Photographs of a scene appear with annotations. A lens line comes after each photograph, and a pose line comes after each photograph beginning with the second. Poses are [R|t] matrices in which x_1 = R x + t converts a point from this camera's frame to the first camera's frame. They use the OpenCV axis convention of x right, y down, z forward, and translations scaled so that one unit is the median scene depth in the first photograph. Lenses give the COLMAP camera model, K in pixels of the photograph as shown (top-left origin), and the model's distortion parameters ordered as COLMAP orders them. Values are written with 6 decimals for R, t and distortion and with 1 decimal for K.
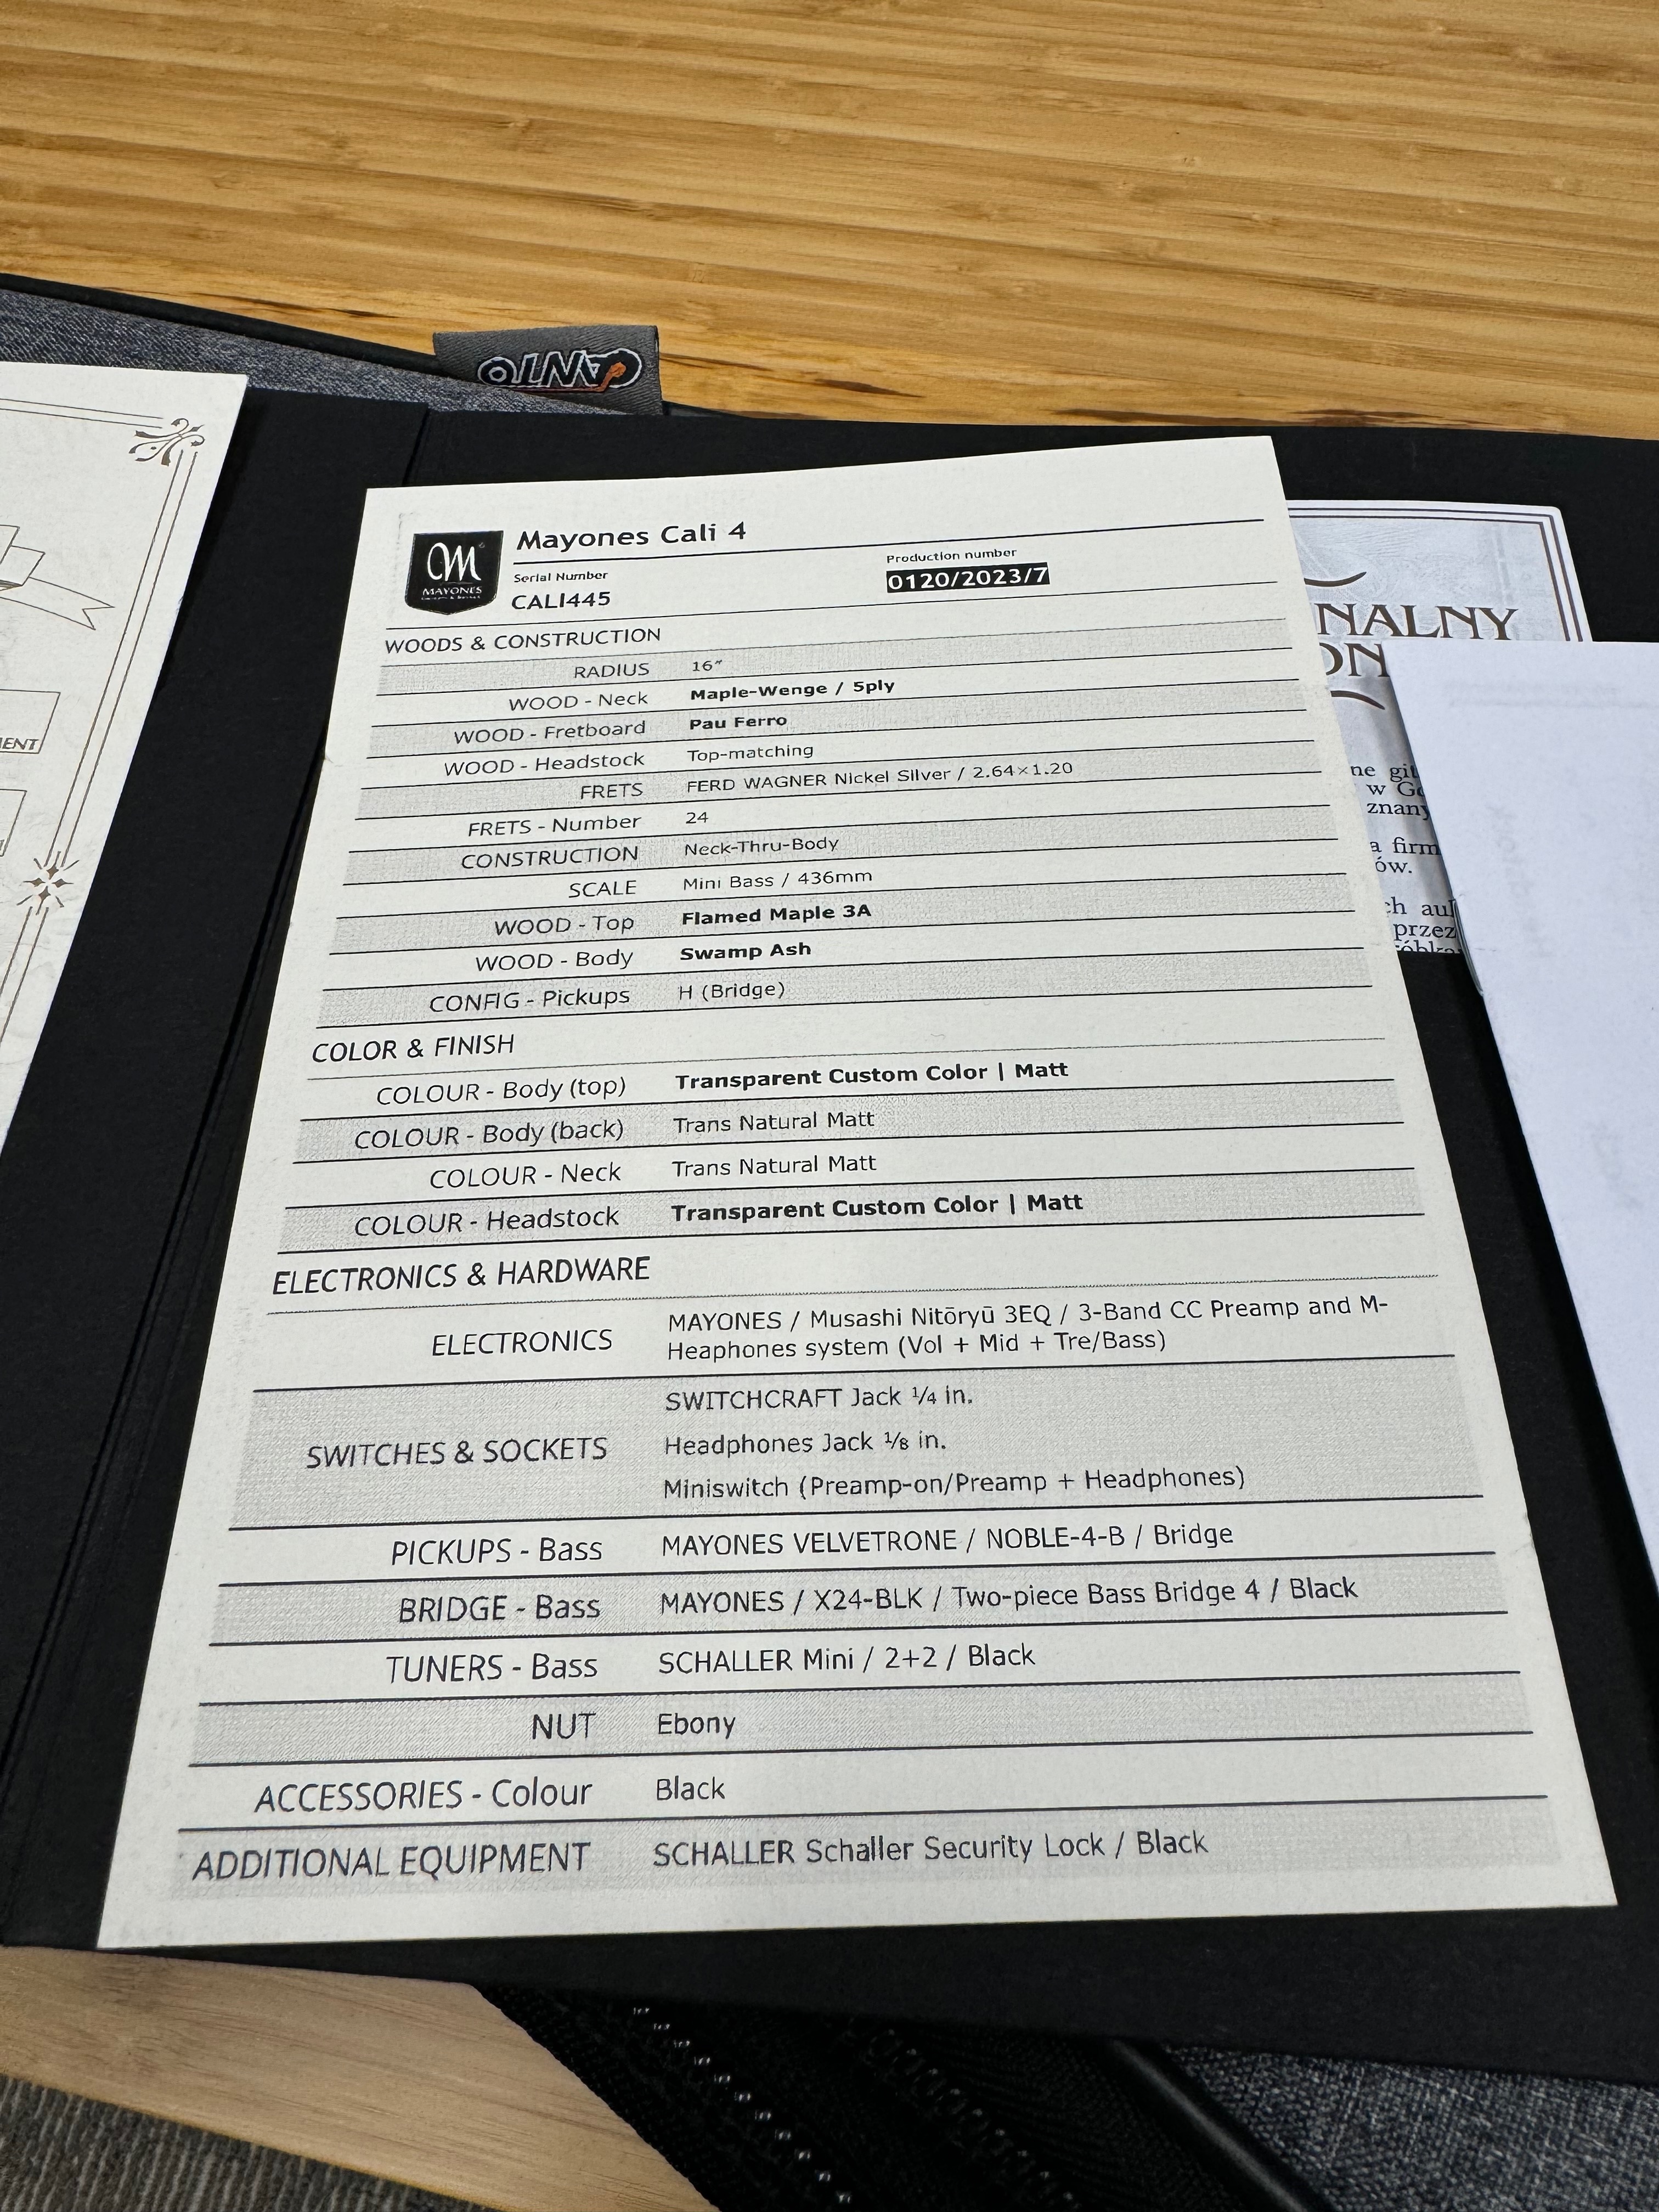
lens RADIAL K [[1587.2, 0, 835.6], [0, 1587.2, 992.6], [0, 0, 1]] dist [0.005410, -0.021305]
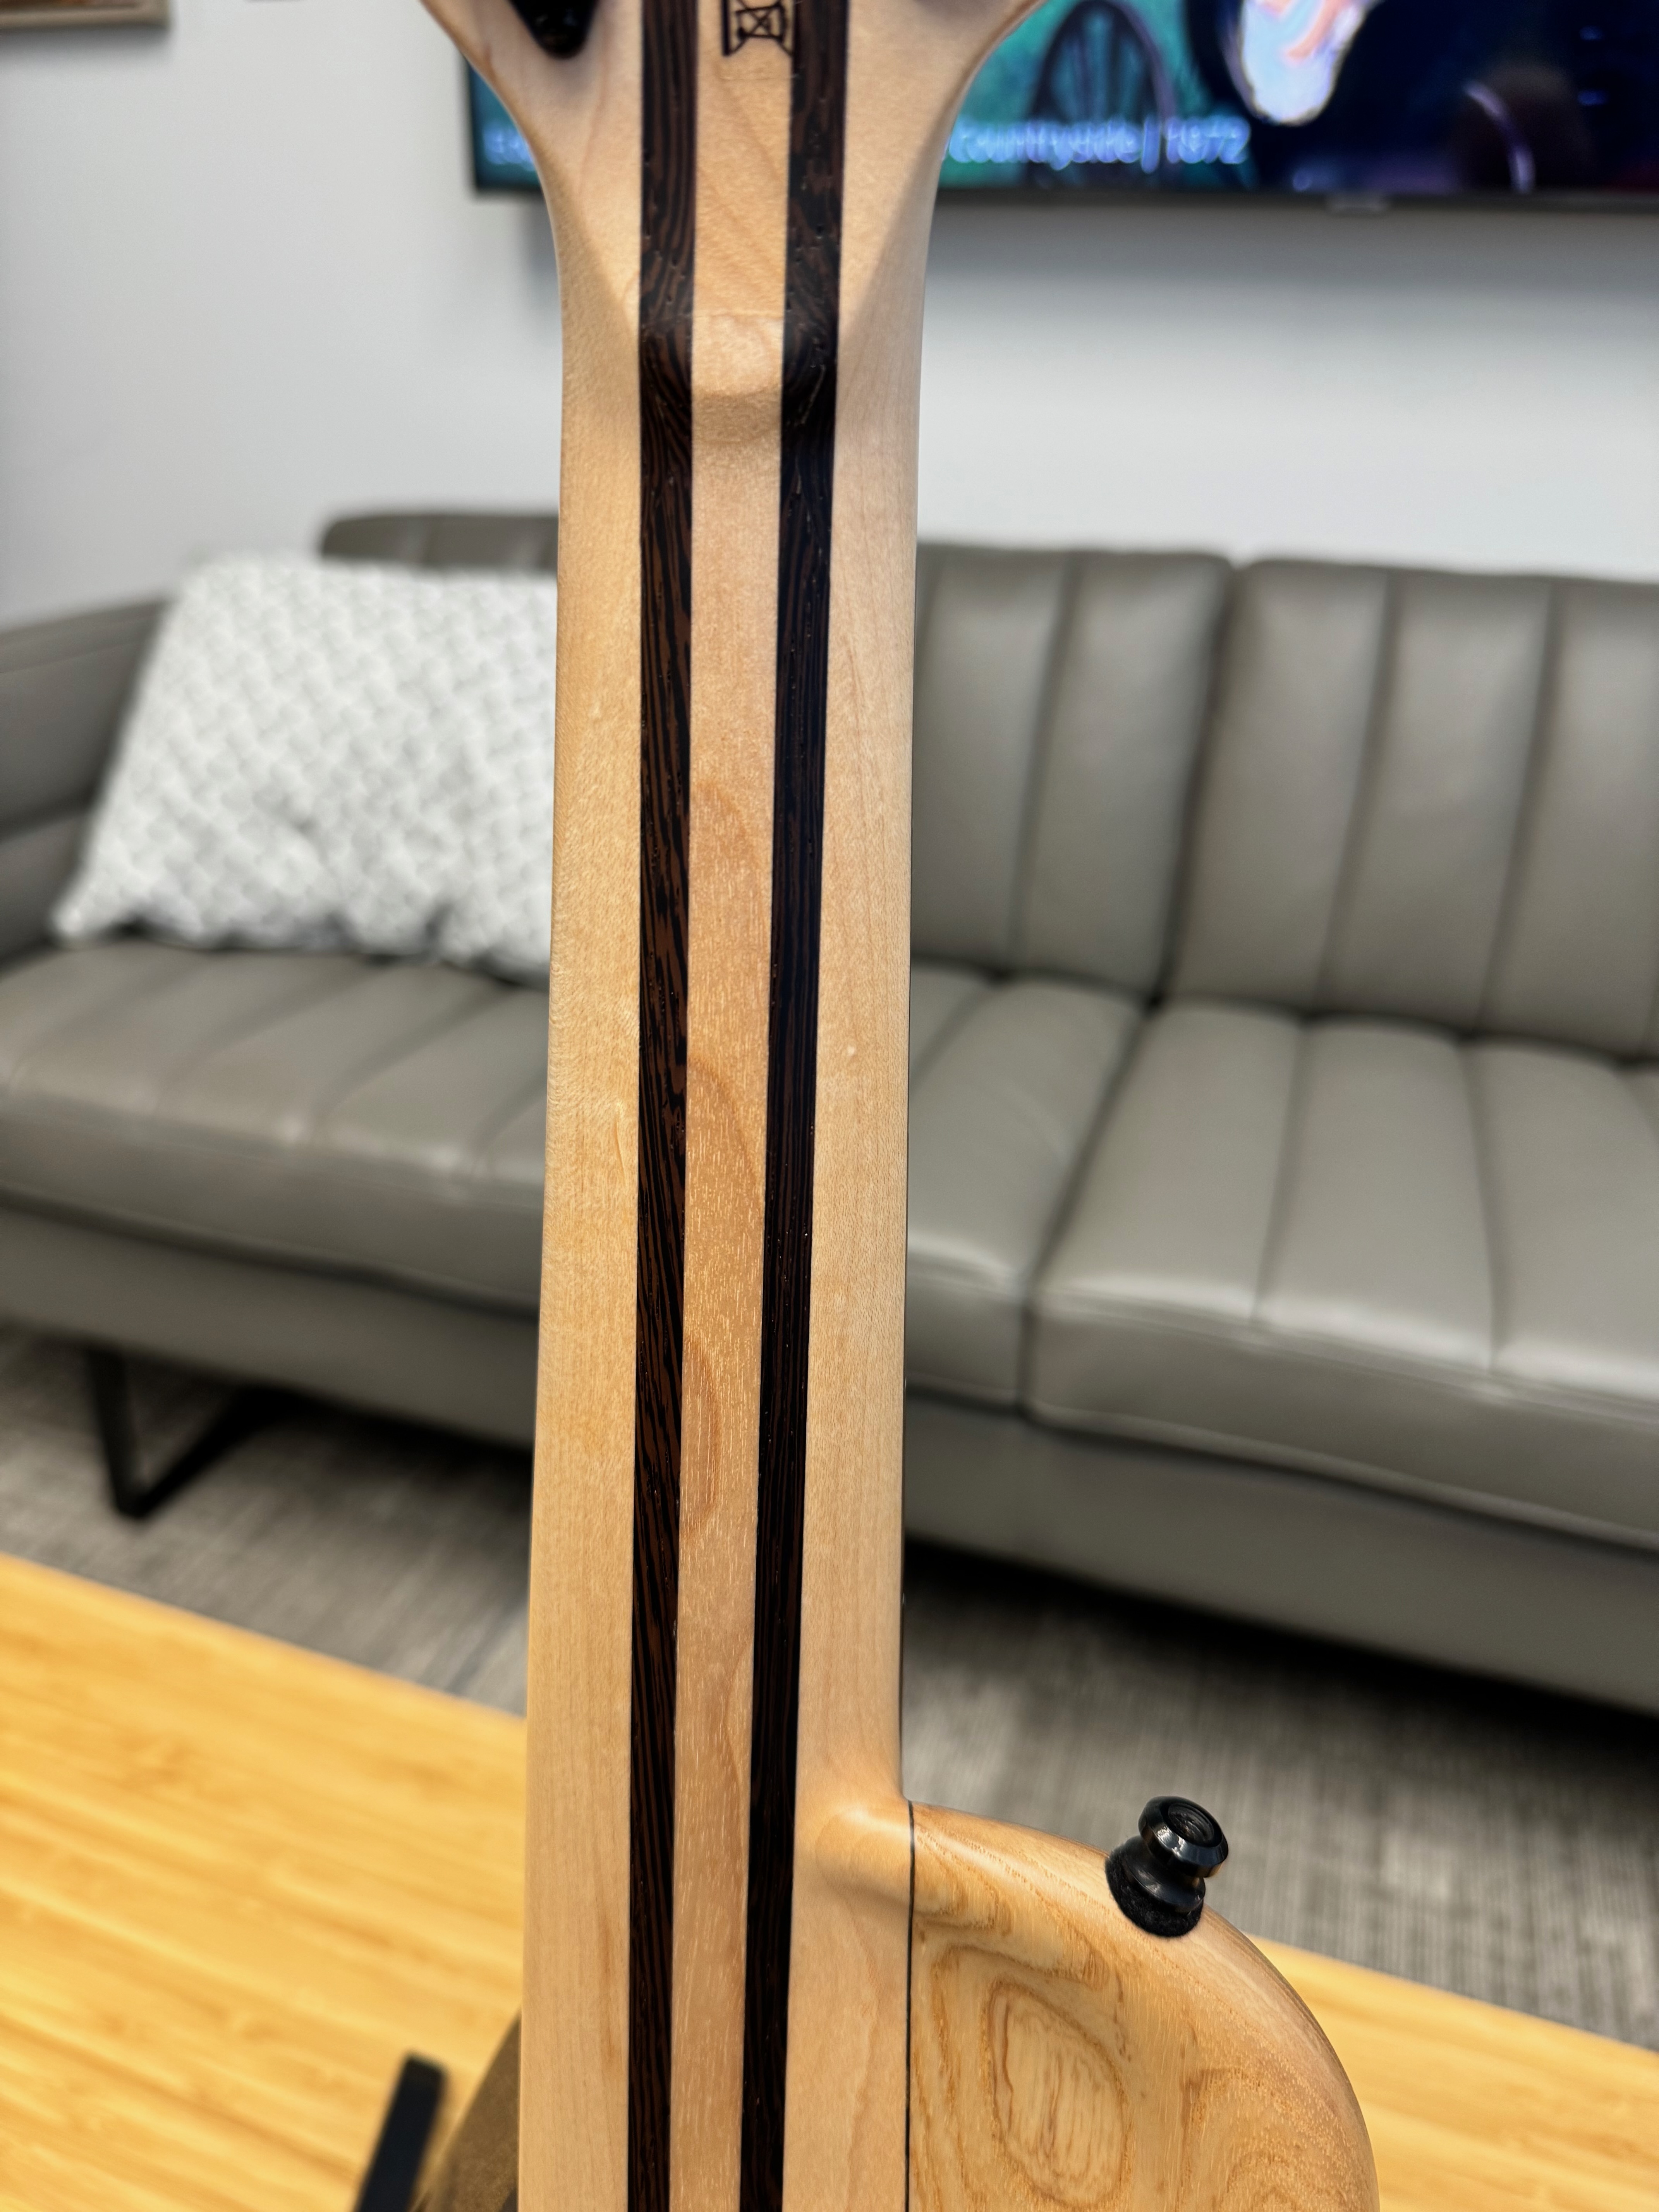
lens RADIAL K [[1587.2, 0, 856.6], [0, 1587.2, 1118.1], [0, 0, 1]] dist [0.005410, -0.021305]
pose [[0.991267, 0.101662, -0.083989, 0.706825], [-0.131352, 0.817538, -0.560694, -0.472639], [0.011663, 0.566830, 0.823752, -0.417031]]
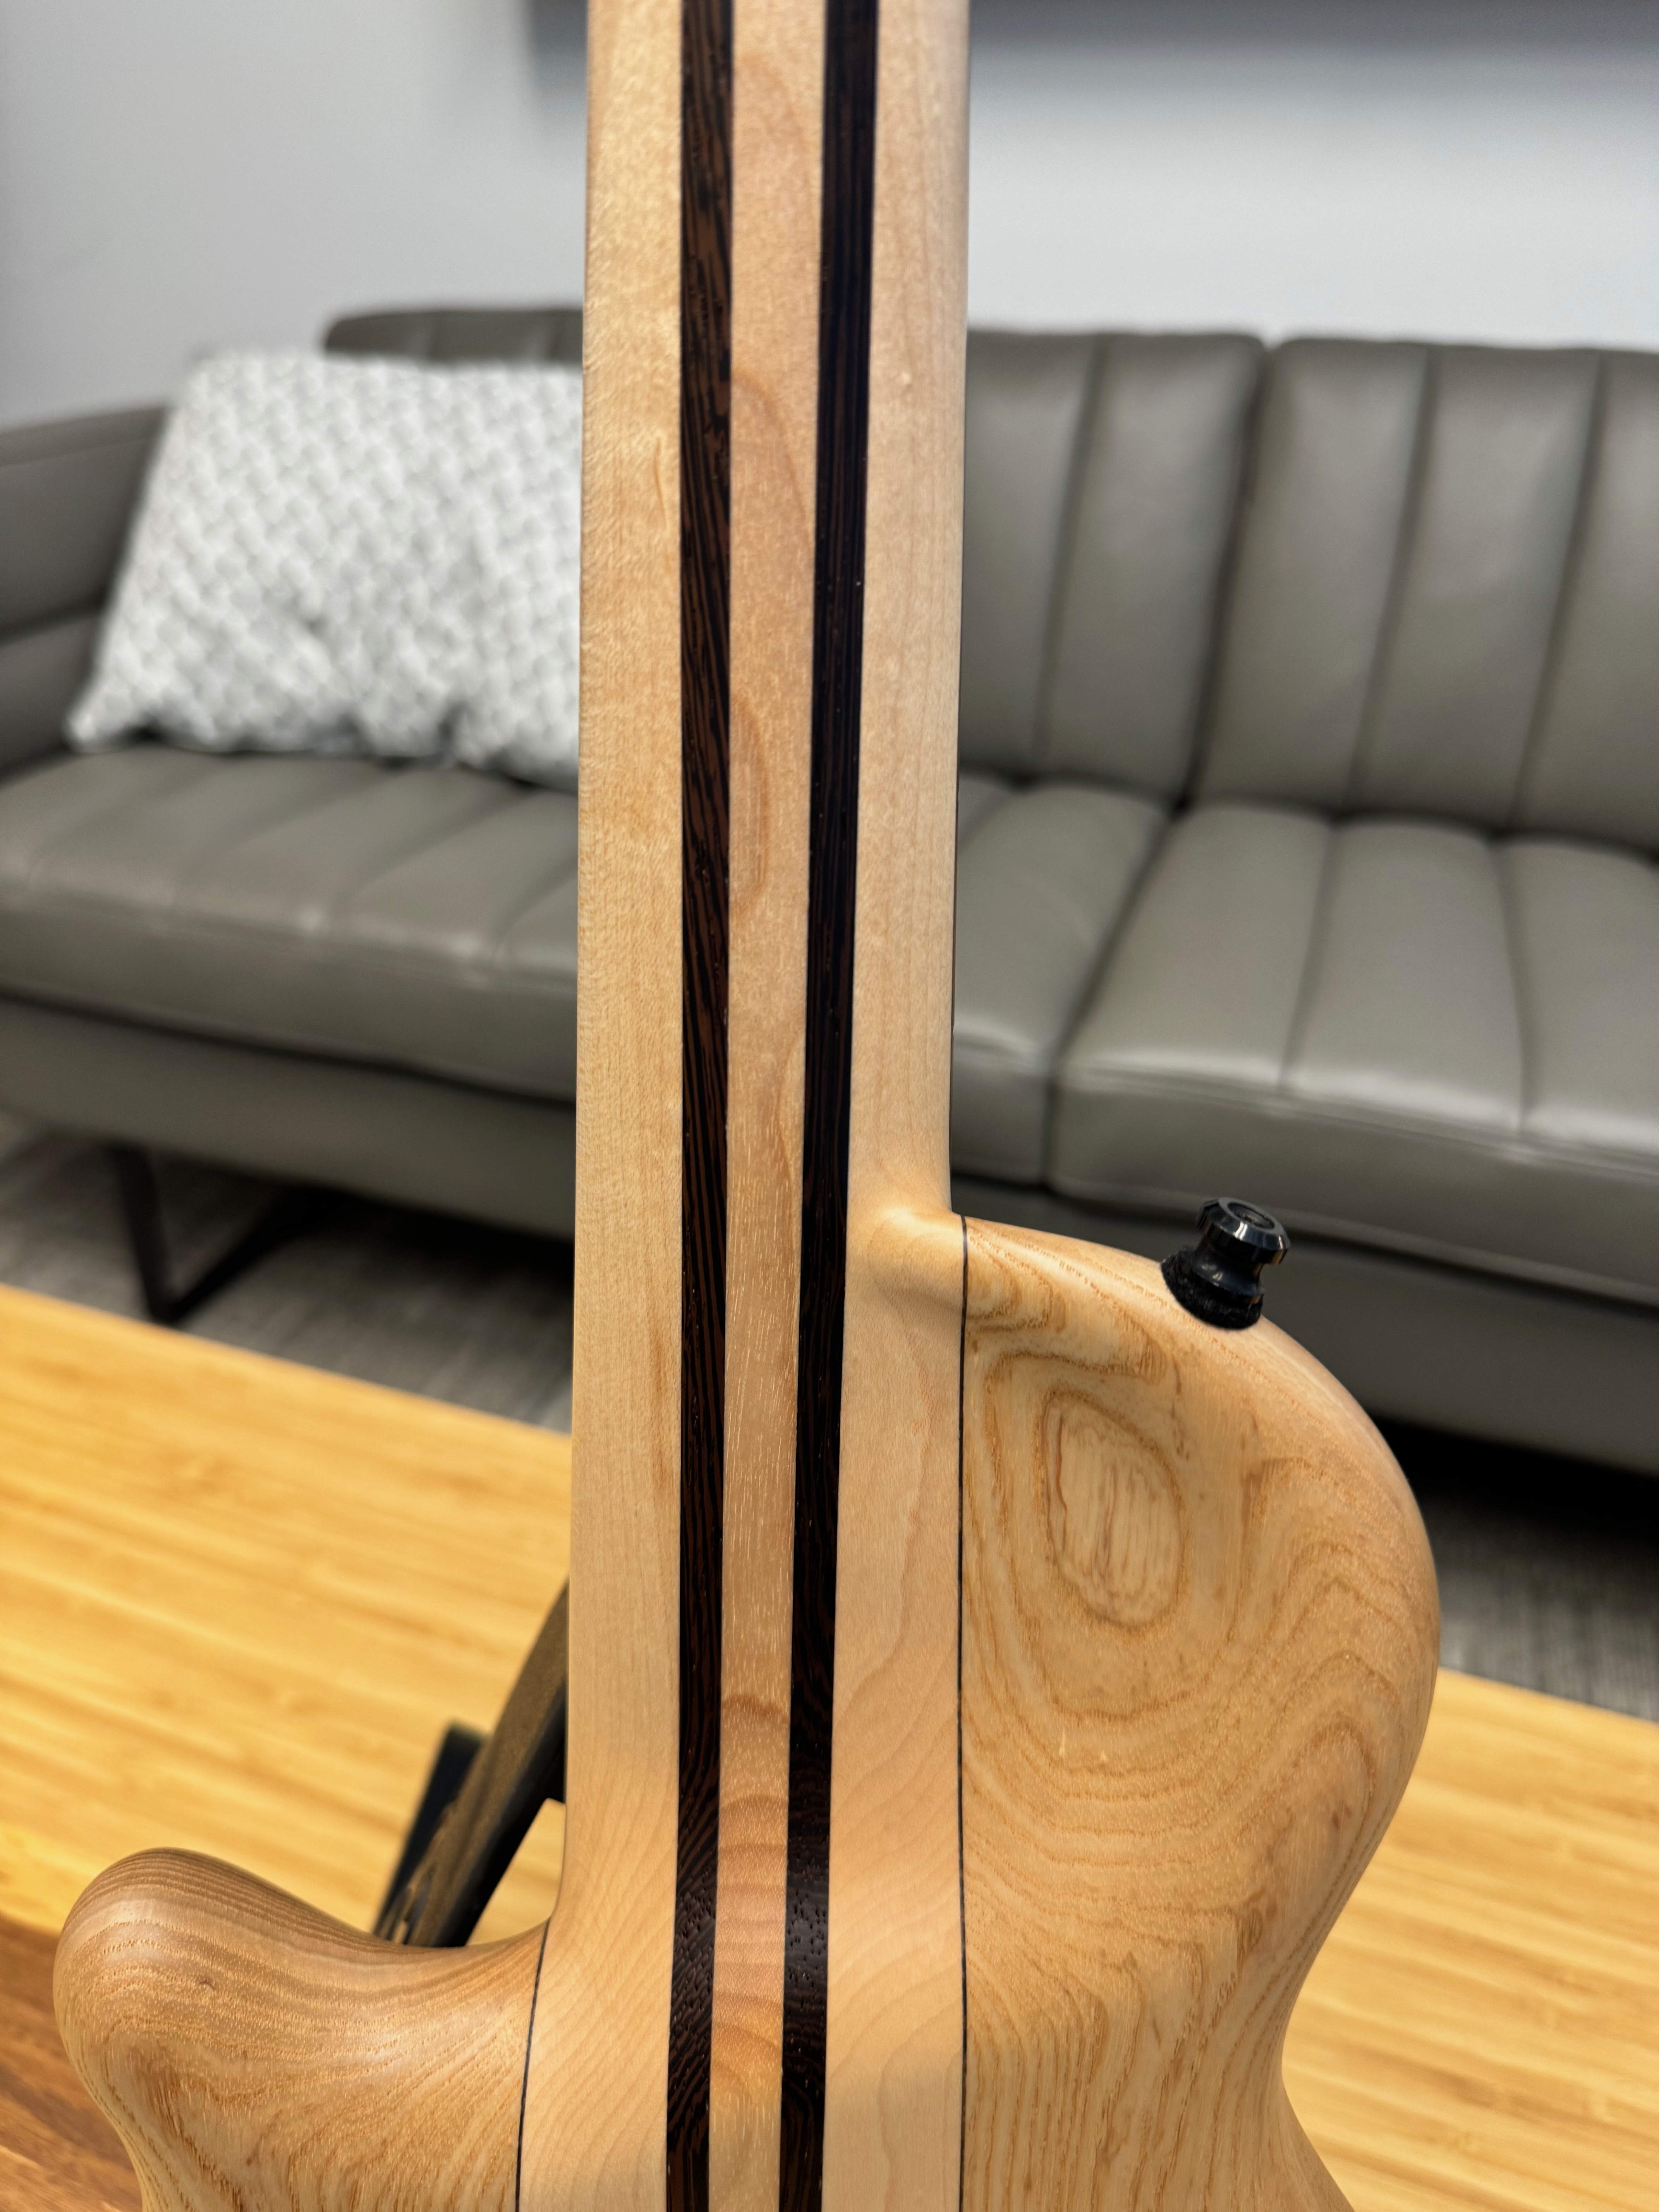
lens RADIAL K [[1587.2, 0, 843.3], [0, 1587.2, 1114.2], [0, 0, 1]] dist [0.005410, -0.021305]
pose [[0.990144, 0.103299, -0.094577, 0.710172], [-0.136998, 0.854669, -0.500772, -0.344397], [0.029103, 0.508793, 0.860397, -0.317122]]
